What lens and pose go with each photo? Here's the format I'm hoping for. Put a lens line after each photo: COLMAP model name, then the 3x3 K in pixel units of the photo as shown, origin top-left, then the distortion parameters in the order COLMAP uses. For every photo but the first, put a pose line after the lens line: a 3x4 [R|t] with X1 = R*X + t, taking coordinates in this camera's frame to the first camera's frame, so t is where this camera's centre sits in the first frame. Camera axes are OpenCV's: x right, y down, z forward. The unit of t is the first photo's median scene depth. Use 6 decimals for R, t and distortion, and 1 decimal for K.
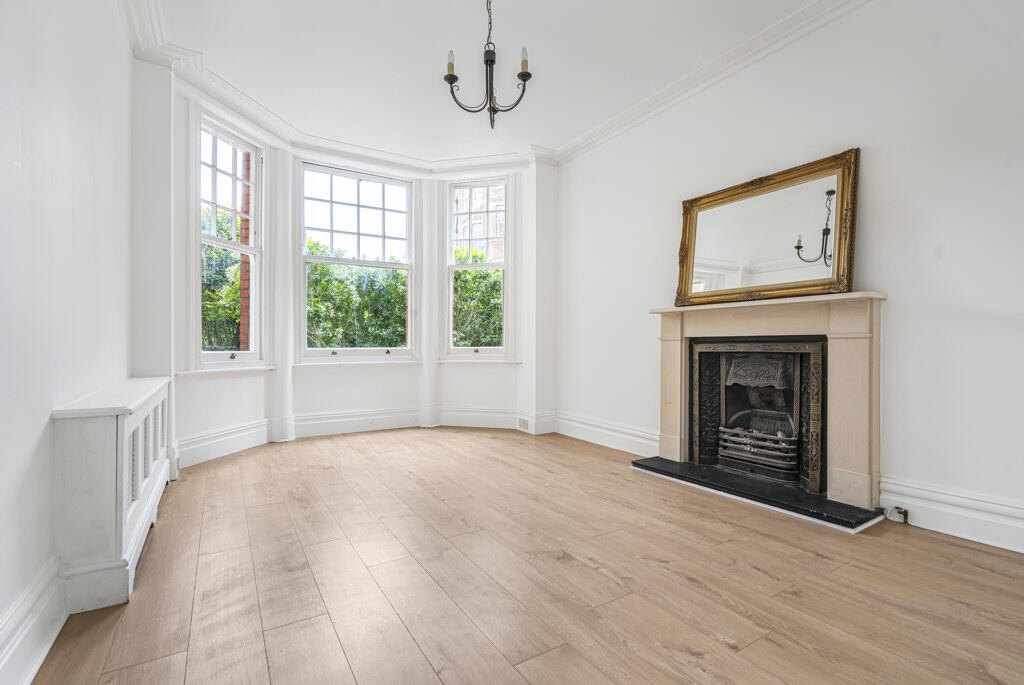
lens RADIAL K [[461.1, 0, 512.0], [0, 461.1, 342.5], [0, 0, 1]] dist [-0.001702, -0.000008]
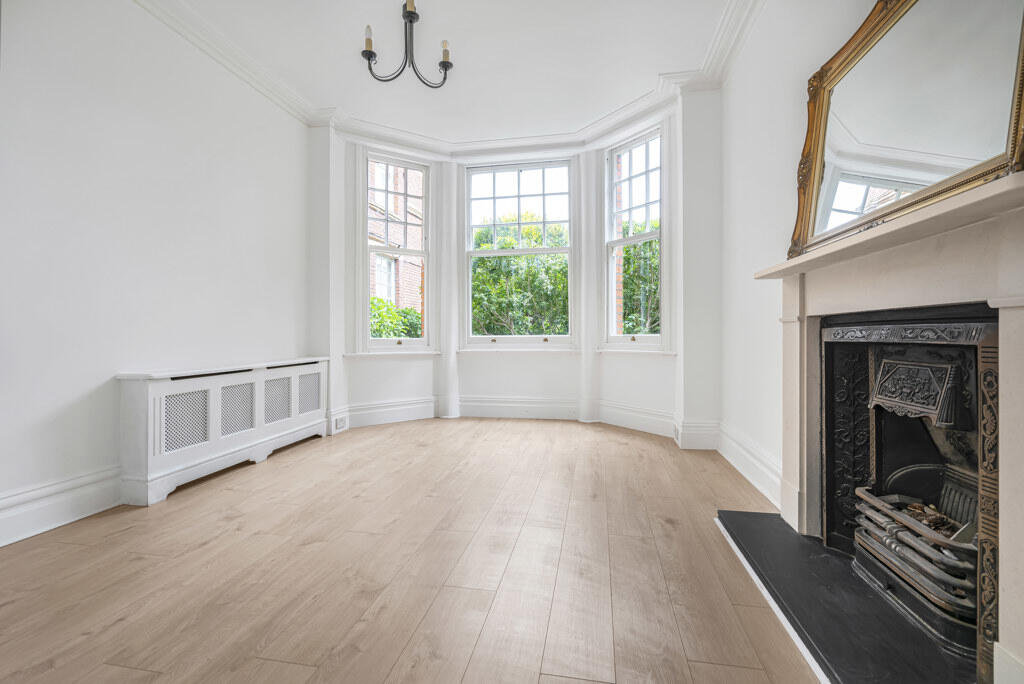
lens RADIAL K [[462.7, 0, 512.6], [0, 462.7, 330.5], [0, 0, 1]] dist [-0.000376, 0.000196]
pose [[0.737186, -0.007392, -0.675649, 0.400410], [0.006809, 0.999971, -0.003511, 0.004299], [0.675655, -0.002012, 0.737215, 0.268358]]
